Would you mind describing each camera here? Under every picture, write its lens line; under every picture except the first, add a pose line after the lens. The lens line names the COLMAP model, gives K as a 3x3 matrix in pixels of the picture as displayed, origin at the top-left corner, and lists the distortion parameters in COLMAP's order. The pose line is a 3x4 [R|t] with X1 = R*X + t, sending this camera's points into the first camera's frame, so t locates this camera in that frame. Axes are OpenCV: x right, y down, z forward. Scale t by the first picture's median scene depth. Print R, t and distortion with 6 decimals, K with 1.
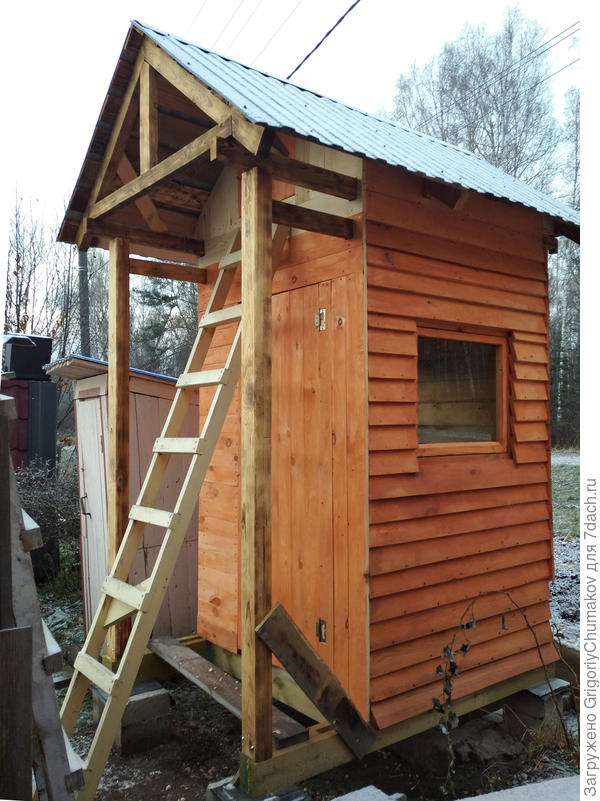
lens RADIAL K [[676.8, 0, 301.4], [0, 676.8, 401.1], [0, 0, 1]] dist [0.054536, -0.006998]
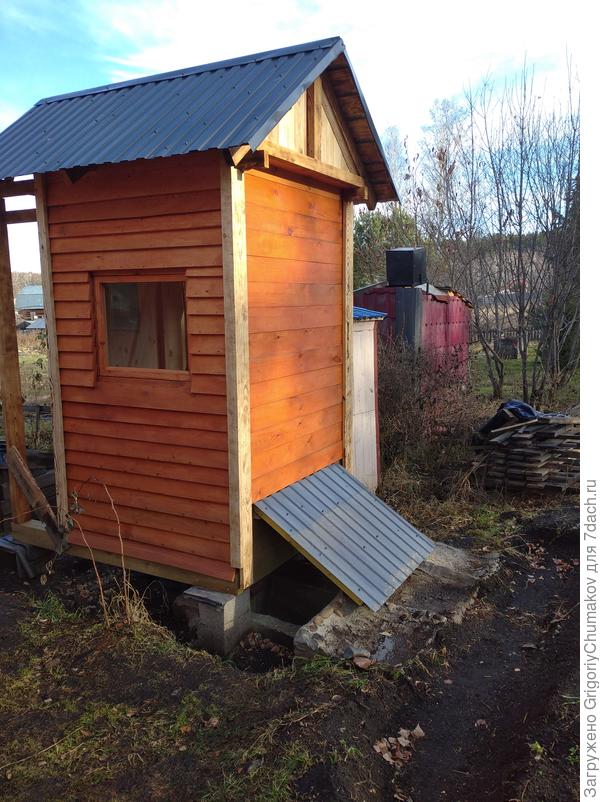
lens RADIAL K [[645.2, 0, 300.5], [0, 645.2, 398.2], [0, 0, 1]] dist [0.066551, -0.088260]
pose [[0.394495, 0.137687, -0.908524, 1.468585], [0.034463, 0.985798, 0.164362, -0.070079], [0.918252, -0.096150, 0.384147, 0.844141]]
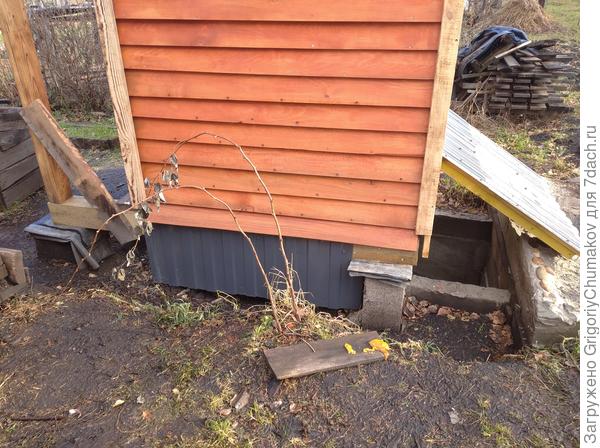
lens RADIAL K [[482.7, 0, 298.8], [0, 482.7, 221.6], [0, 0, 1]] dist [0.066551, -0.088260]
pose [[0.627351, 0.362507, -0.689217, 0.776858], [0.029321, 0.873421, 0.486082, 0.061365], [0.778185, -0.325152, 0.537313, 0.663788]]
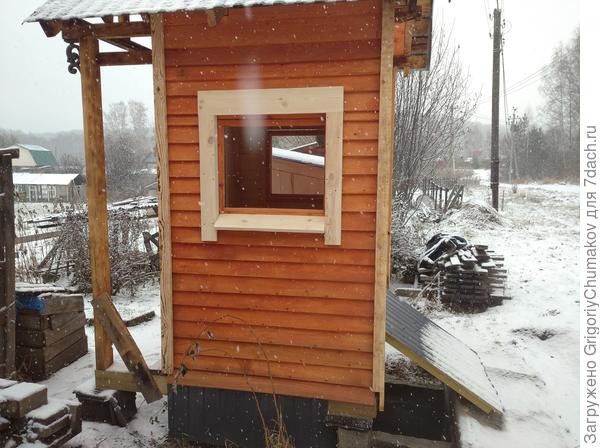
lens RADIAL K [[482.7, 0, 298.4], [0, 482.7, 219.8], [0, 0, 1]] dist [0.066551, -0.088260]
pose [[0.638322, 0.095829, -0.763782, 1.003340], [0.017481, 0.990160, 0.138842, -0.044173], [0.769571, -0.101978, 0.630366, 0.489817]]
